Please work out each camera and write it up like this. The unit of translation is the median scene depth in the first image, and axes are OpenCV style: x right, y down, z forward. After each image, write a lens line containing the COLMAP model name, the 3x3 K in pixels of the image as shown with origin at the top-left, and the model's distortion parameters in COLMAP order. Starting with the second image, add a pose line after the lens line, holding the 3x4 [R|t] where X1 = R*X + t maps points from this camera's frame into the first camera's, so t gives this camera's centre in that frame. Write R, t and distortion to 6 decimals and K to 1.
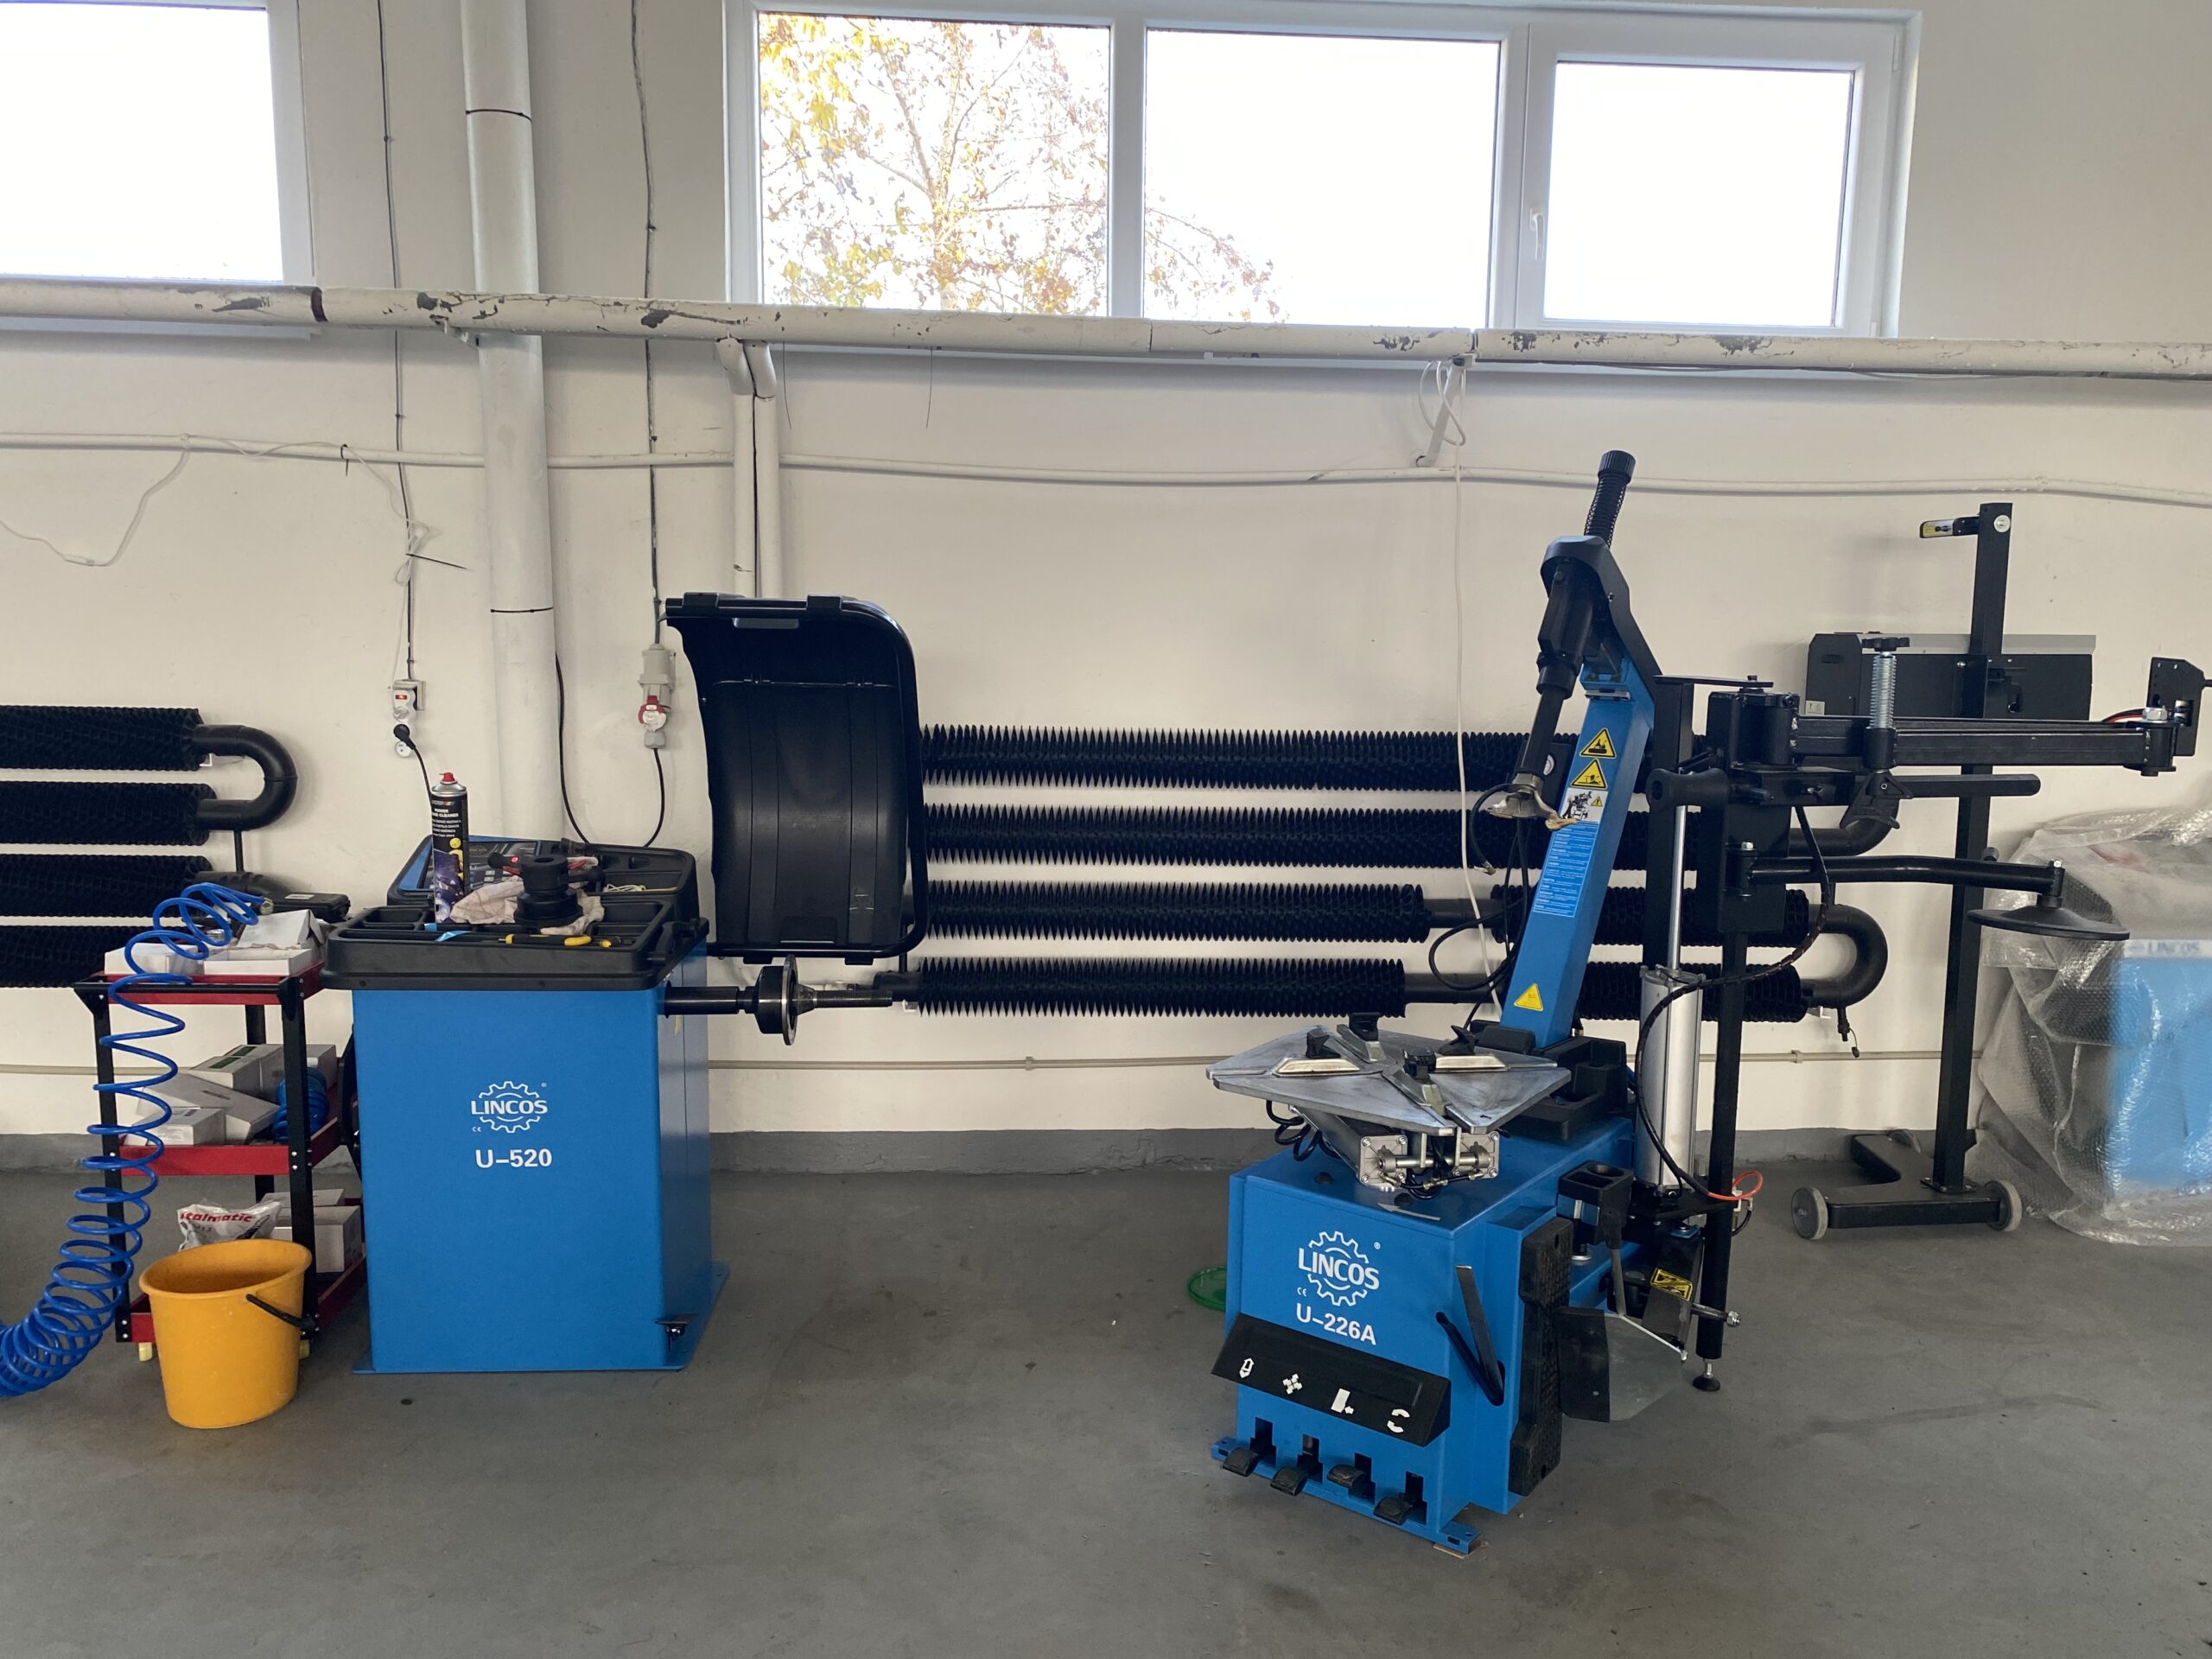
lens RADIAL K [[1656.8, 0, 1105.5], [0, 1656.8, 860.9], [0, 0, 1]] dist [-0.001967, -0.000768]
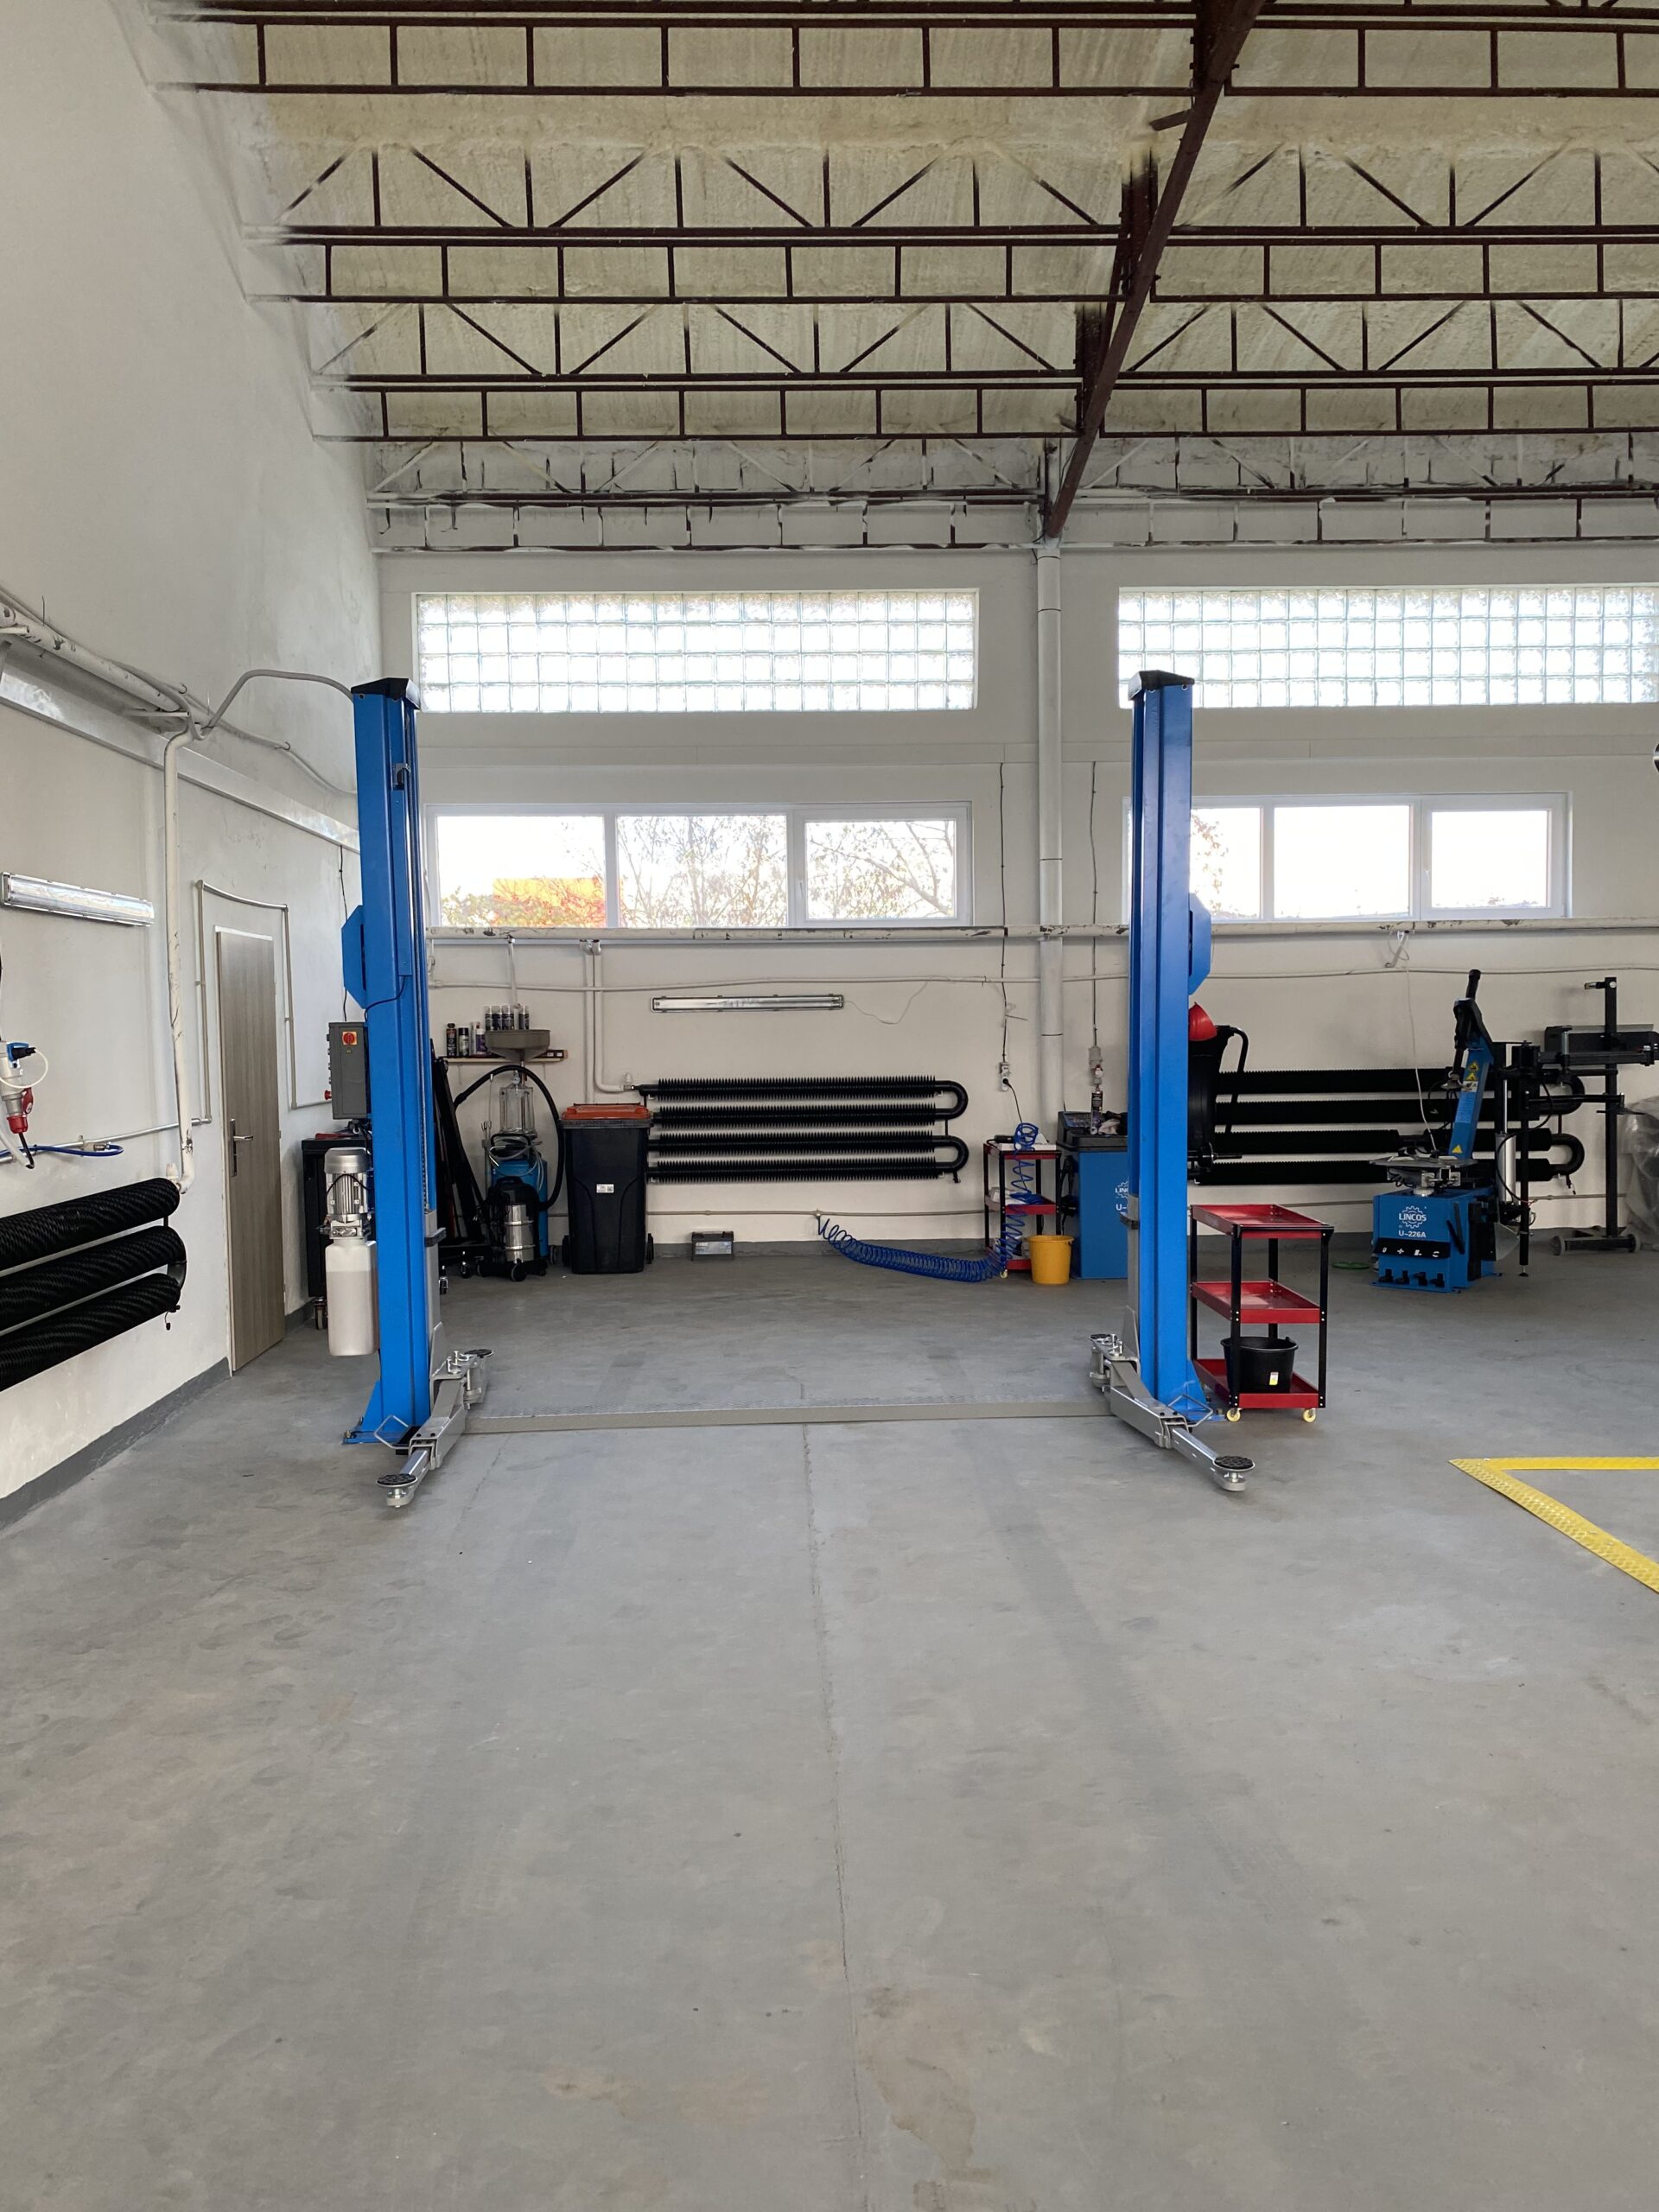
lens RADIAL K [[1695.1, 0, 797.8], [0, 1695.1, 1150.2], [0, 0, 1]] dist [0.007616, 0.001102]
pose [[0.999133, -0.031145, -0.027628, -0.782567], [0.028999, 0.996765, -0.074954, 0.256019], [0.029873, 0.074088, 0.996804, -1.934593]]
